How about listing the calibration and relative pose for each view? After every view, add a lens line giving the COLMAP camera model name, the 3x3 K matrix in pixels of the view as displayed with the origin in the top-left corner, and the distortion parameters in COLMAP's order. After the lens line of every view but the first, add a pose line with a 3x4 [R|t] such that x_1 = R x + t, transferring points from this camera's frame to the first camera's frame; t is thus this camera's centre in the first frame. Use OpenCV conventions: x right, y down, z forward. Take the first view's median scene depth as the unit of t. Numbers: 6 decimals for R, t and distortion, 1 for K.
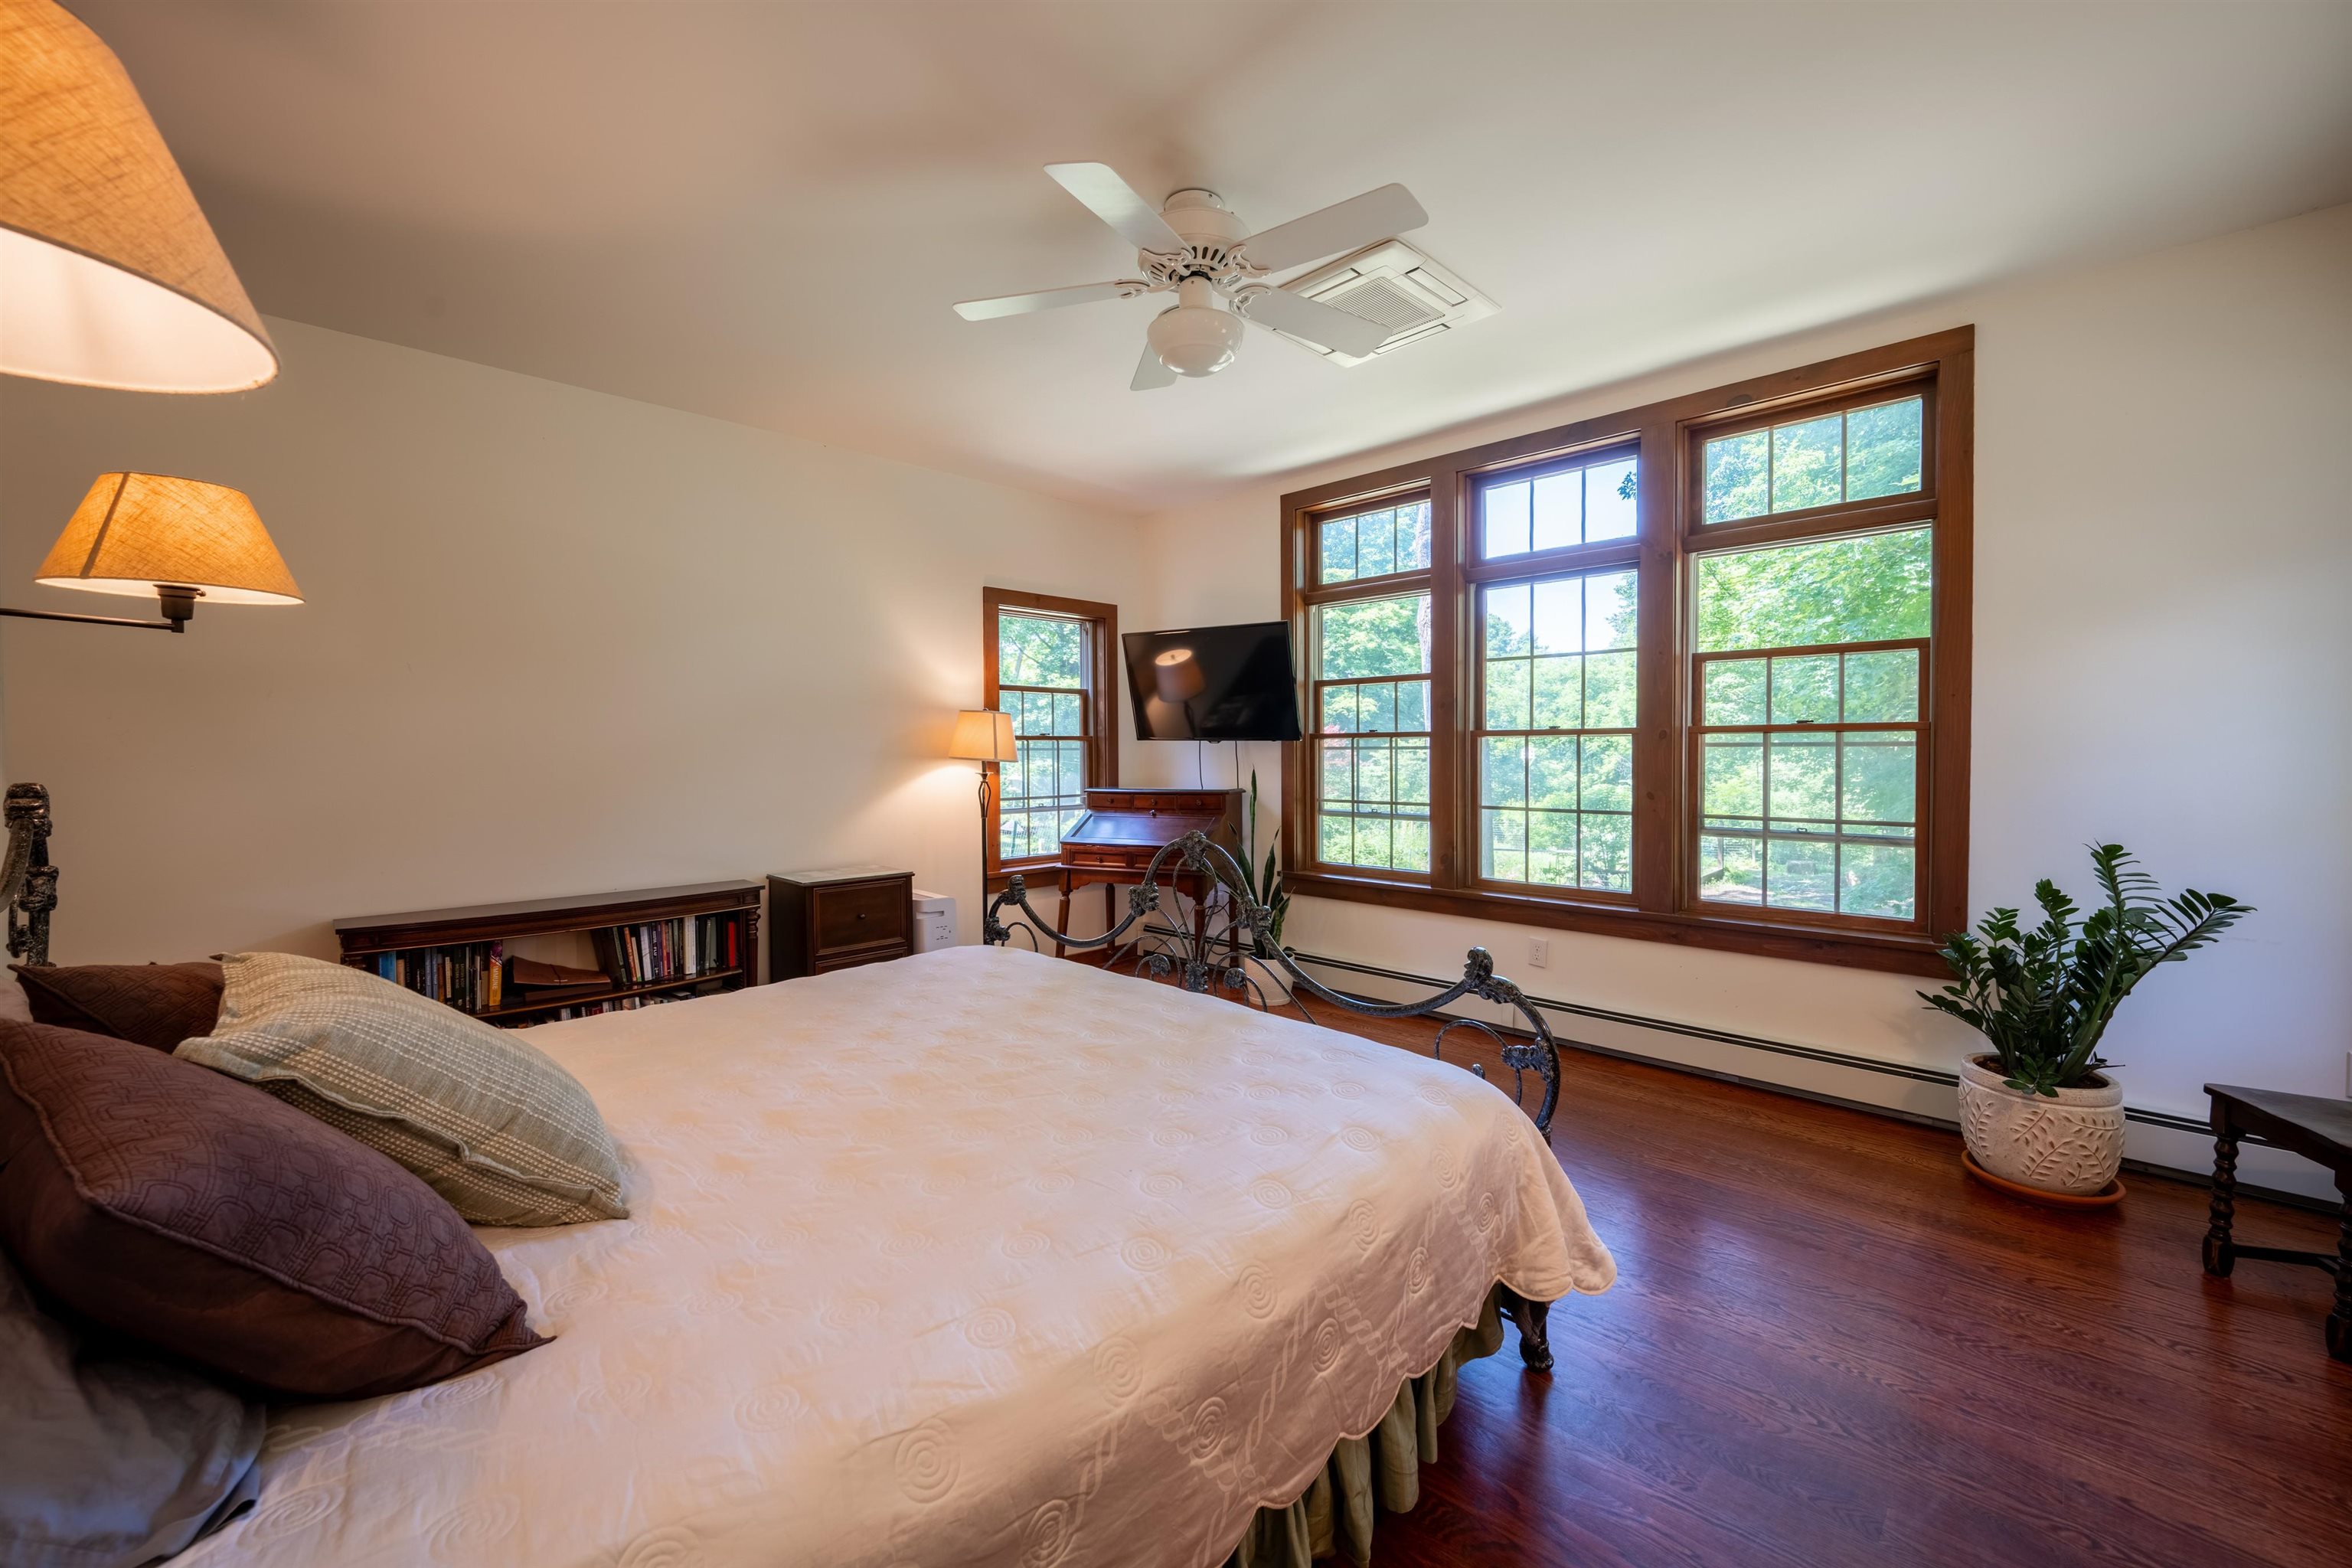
lens RADIAL K [[934.6, 0, 1179.4], [0, 934.6, 777.7], [0, 0, 1]] dist [0.000051, -0.000040]
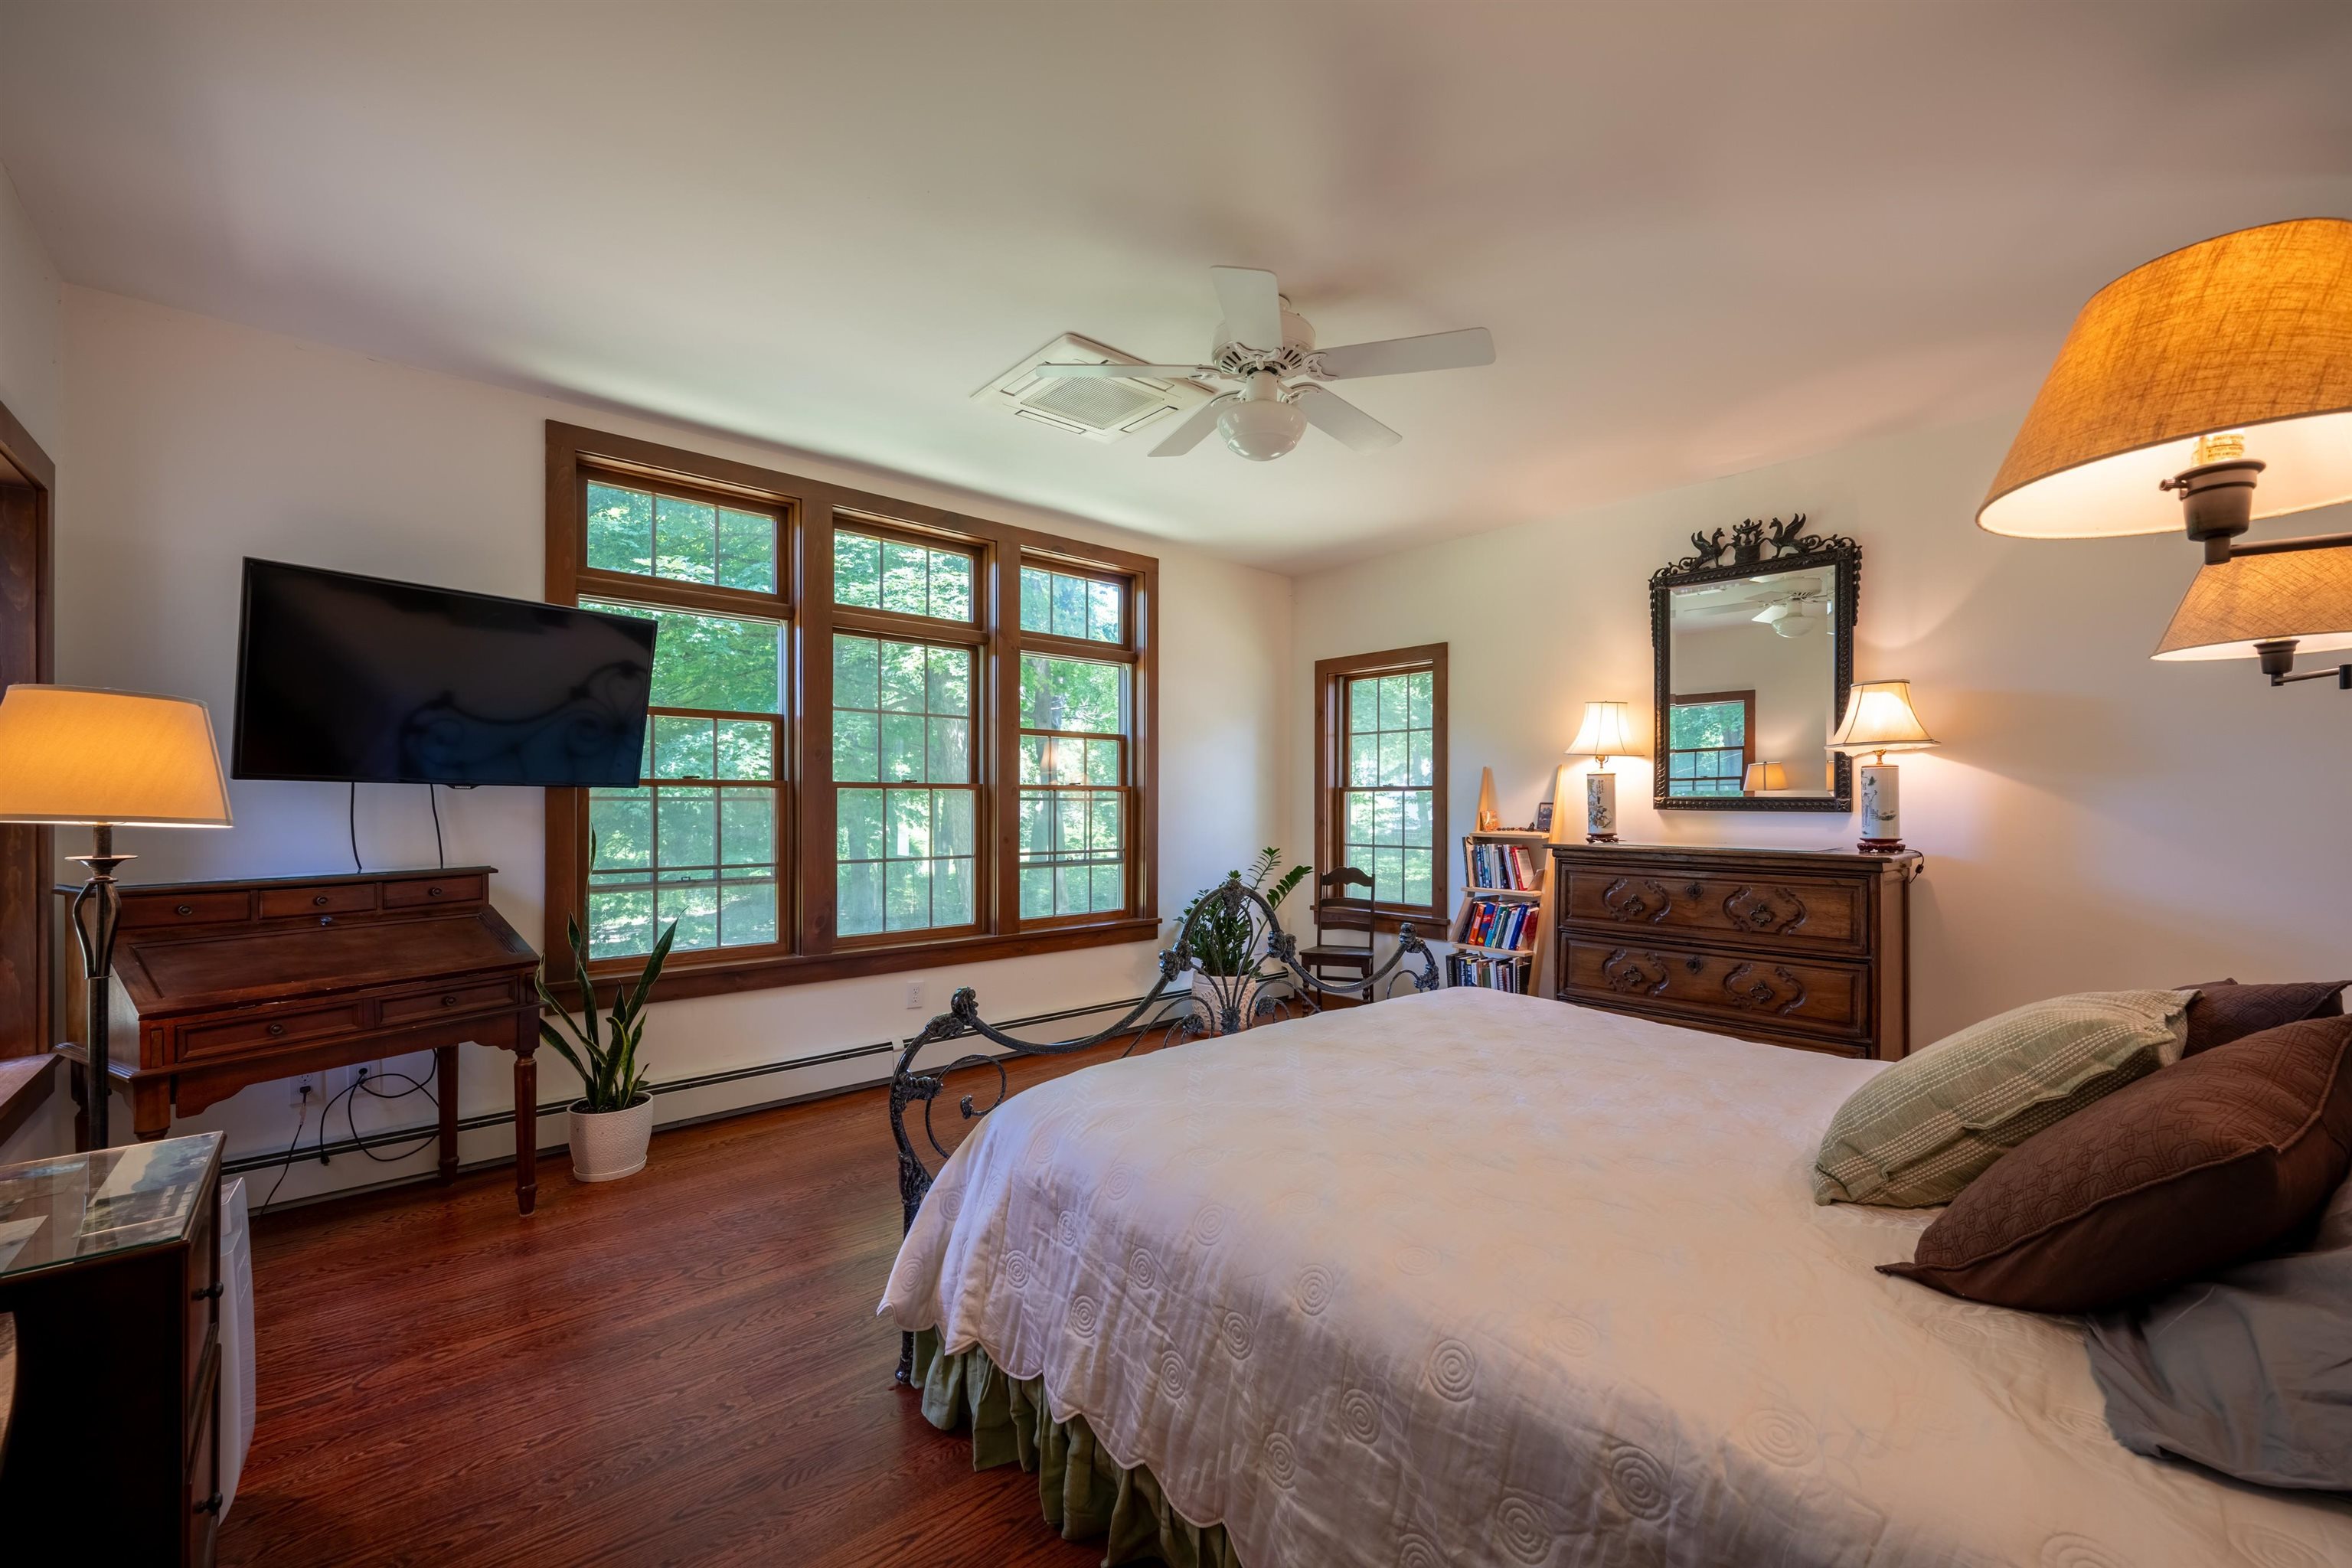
lens RADIAL K [[939.8, 0, 1173.4], [0, 939.8, 802.5], [0, 0, 1]] dist [-0.000437, -0.000011]
pose [[0.064927, 0.002820, 0.997886, -0.719141], [0.028189, 0.999592, -0.004659, -0.018339], [-0.997492, 0.028432, 0.064821, 0.697577]]
